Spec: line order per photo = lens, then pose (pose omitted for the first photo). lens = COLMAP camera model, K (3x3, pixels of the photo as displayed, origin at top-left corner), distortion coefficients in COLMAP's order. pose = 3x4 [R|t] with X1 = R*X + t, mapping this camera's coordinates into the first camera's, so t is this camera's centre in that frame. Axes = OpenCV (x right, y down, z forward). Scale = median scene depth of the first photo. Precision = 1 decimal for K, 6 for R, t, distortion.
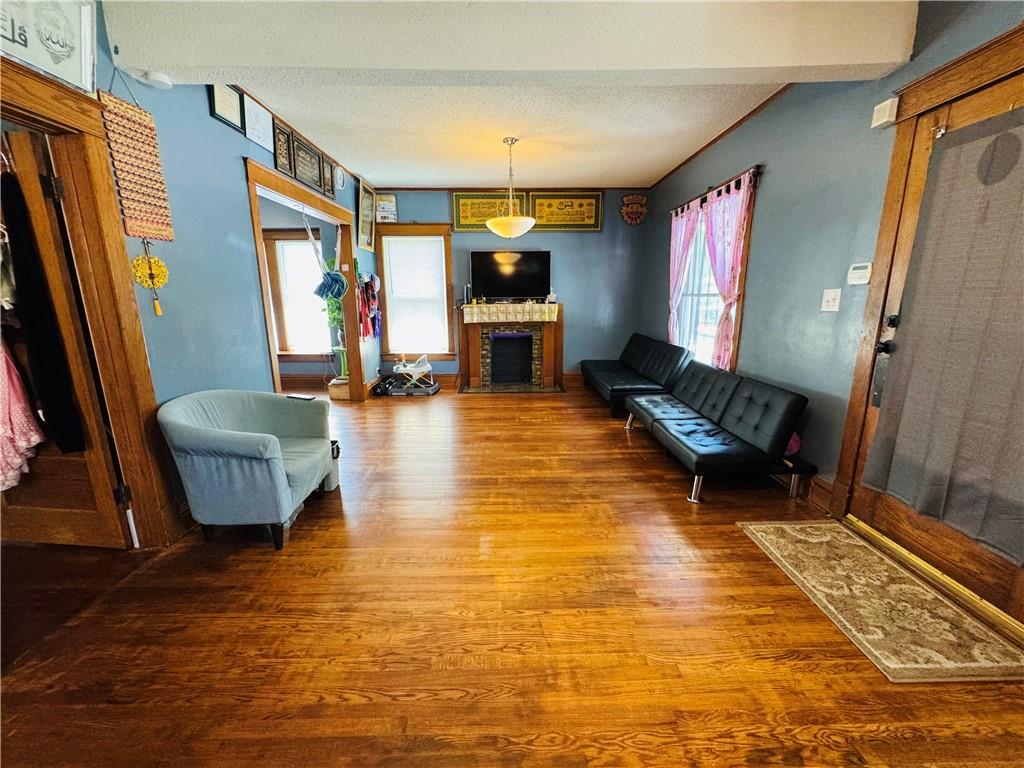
lens RADIAL K [[413.2, 0, 512.2], [0, 413.2, 385.2], [0, 0, 1]] dist [-0.001277, -0.000196]
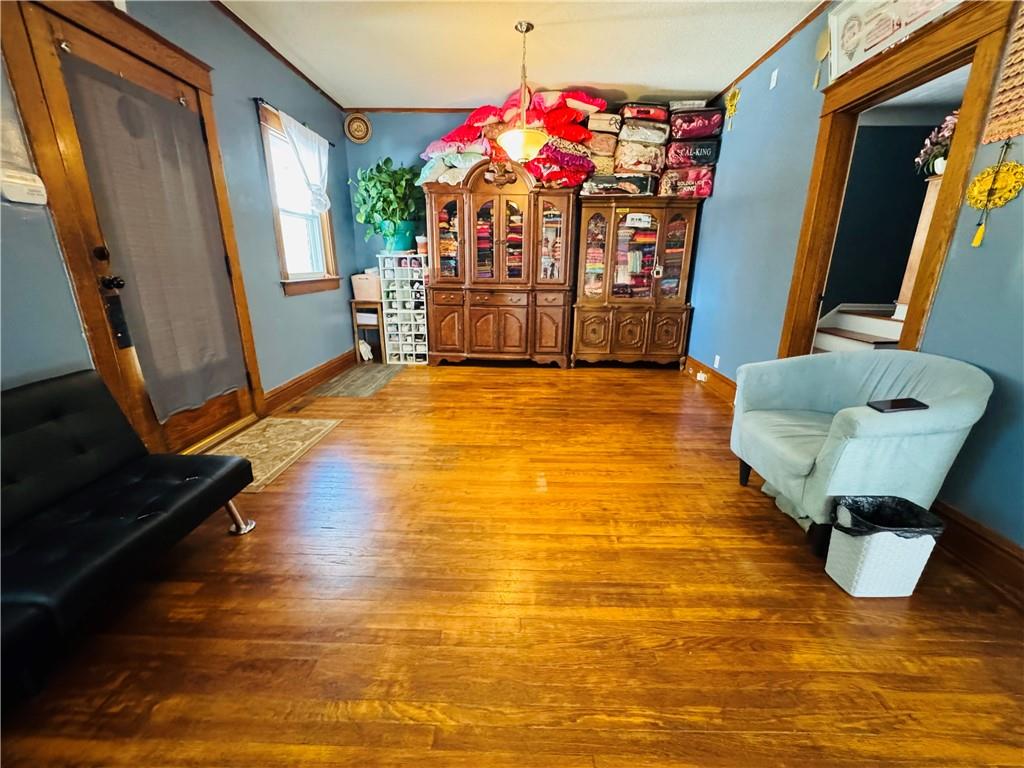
lens RADIAL K [[413.2, 0, 512.3], [0, 413.2, 380.1], [0, 0, 1]] dist [-0.001277, -0.000196]
pose [[-0.999206, -0.009556, 0.038678, -0.038378], [0.010052, 0.878923, 0.476857, -0.382051], [-0.038552, 0.476868, -0.878129, 2.152918]]
